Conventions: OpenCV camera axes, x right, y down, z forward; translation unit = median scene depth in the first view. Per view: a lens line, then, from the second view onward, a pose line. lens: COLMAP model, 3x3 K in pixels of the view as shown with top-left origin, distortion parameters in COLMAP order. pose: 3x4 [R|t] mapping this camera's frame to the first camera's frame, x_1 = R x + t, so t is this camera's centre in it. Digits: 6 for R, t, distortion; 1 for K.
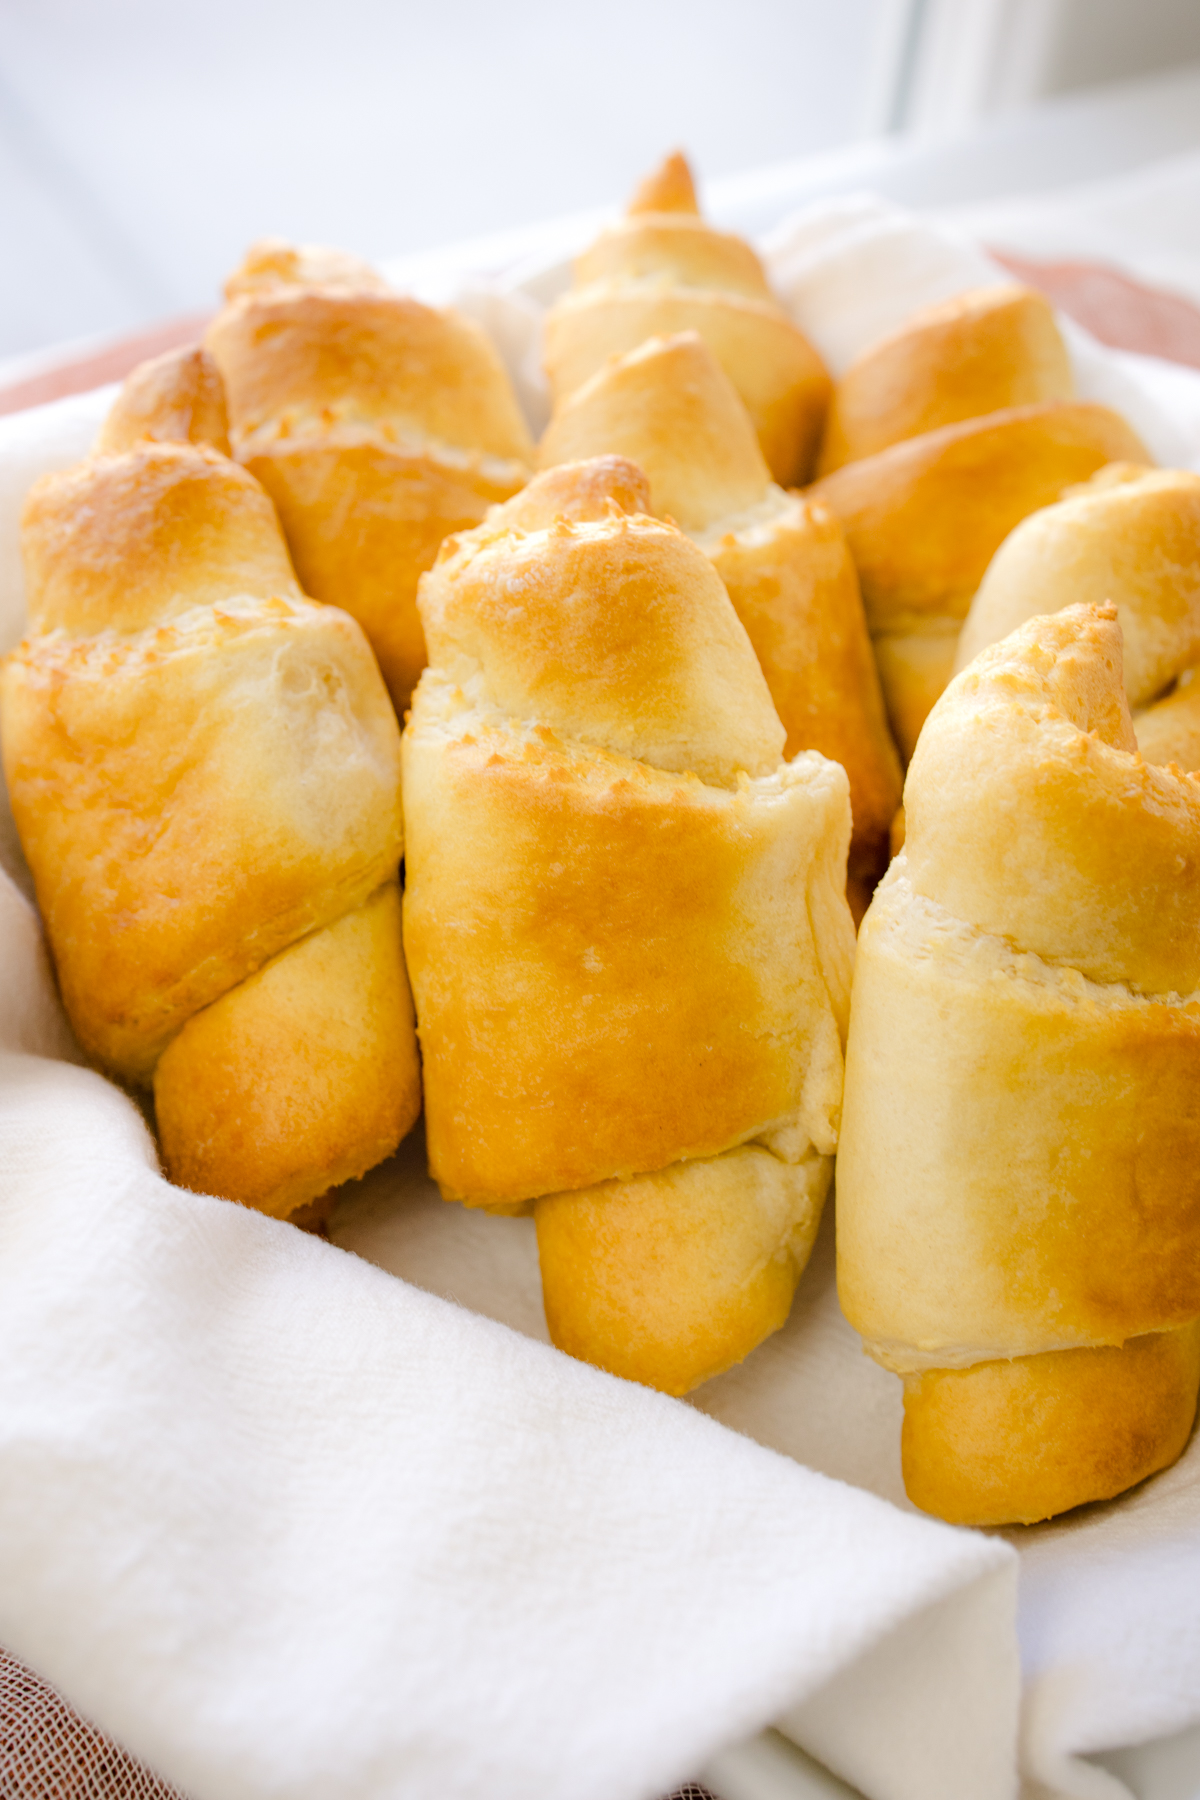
lens RADIAL K [[1963.7, 0, 600.0], [0, 1963.7, 900.0], [0, 0, 1]] dist [-0.061431, 0.001679]
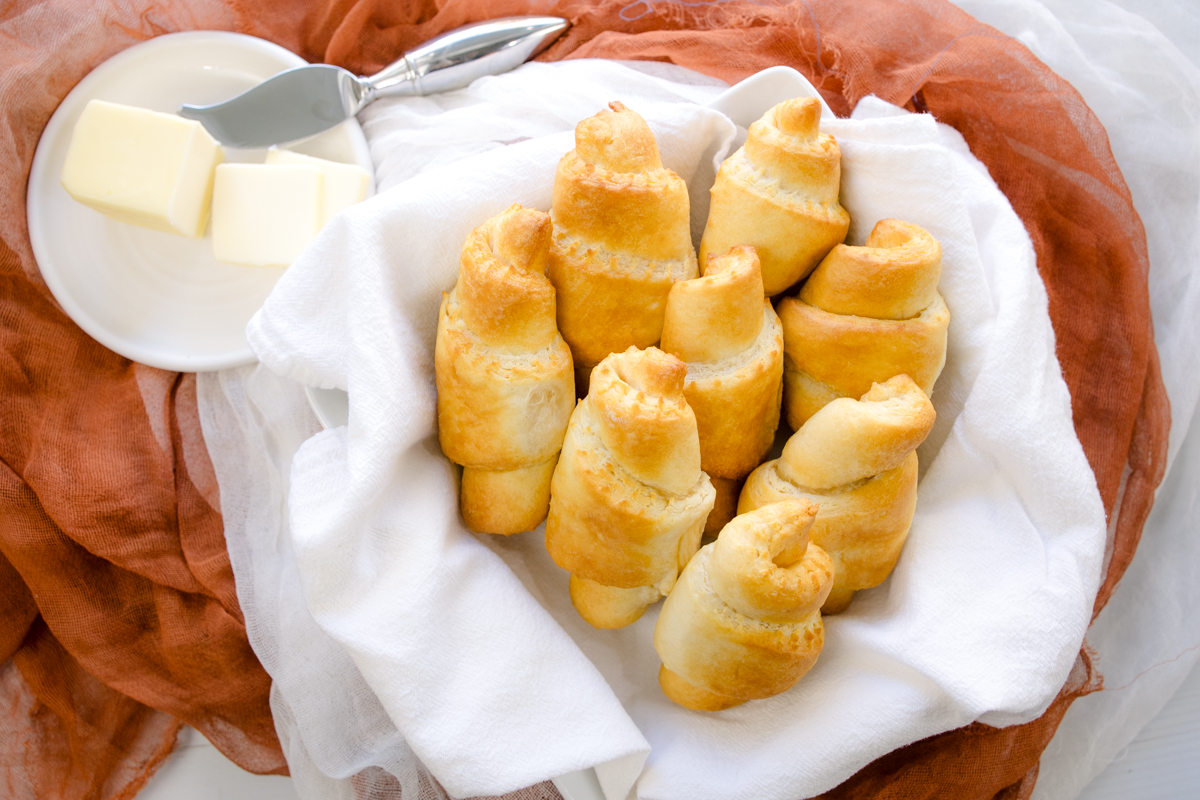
lens RADIAL K [[1263.1, 0, 594.6], [0, 1263.1, 435.1], [0, 0, 1]] dist [-0.066165, -0.004766]
pose [[0.930151, 0.362642, -0.057541, 0.040466], [-0.245420, 0.730589, 0.637188, -1.262284], [0.273110, -0.578559, 0.768557, -0.360778]]
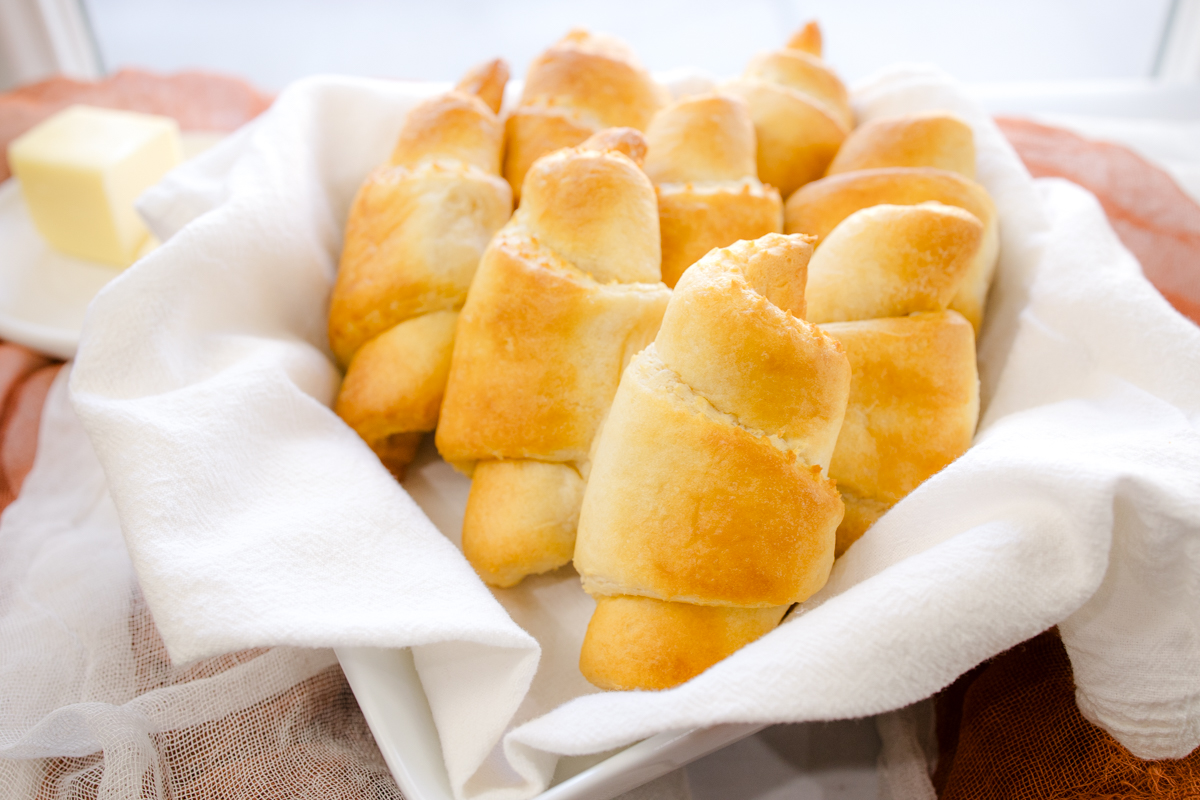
lens RADIAL K [[1309.1, 0, 600.0], [0, 1309.1, 400.0], [0, 0, 1]] dist [-0.061431, 0.001679]
pose [[0.878586, 0.256760, -0.402693, 0.630090], [-0.308748, 0.948656, -0.068749, 0.147471], [0.364366, 0.184732, 0.912750, -0.191732]]
